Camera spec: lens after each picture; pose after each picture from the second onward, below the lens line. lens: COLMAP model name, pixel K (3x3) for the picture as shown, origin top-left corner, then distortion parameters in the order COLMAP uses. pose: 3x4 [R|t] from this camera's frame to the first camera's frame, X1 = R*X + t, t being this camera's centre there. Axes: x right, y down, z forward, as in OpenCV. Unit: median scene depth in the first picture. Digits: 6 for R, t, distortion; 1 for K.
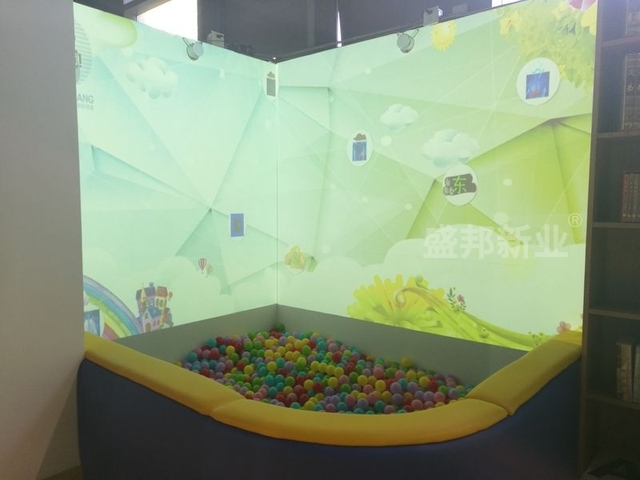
lens RADIAL K [[501.1, 0, 319.1], [0, 501.1, 238.1], [0, 0, 1]] dist [0.007639, -0.000045]
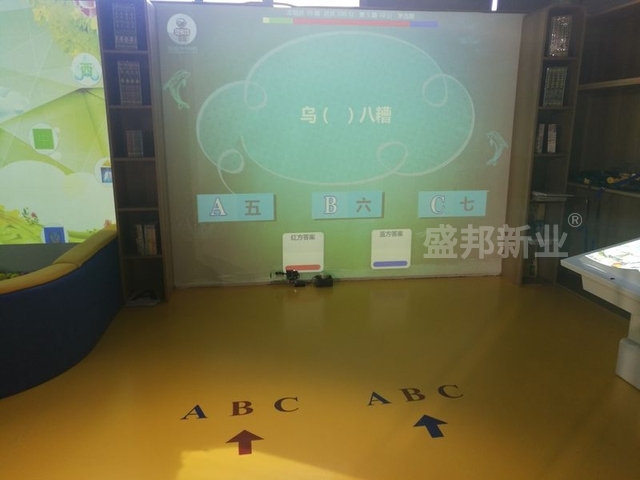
lens RADIAL K [[501.1, 0, 318.3], [0, 501.1, 237.2], [0, 0, 1]] dist [0.007639, -0.000045]
pose [[0.673680, -0.176976, 0.717520, -0.215501], [0.050756, 0.979690, 0.193986, -0.053535], [-0.737278, -0.094267, 0.668980, -0.569360]]
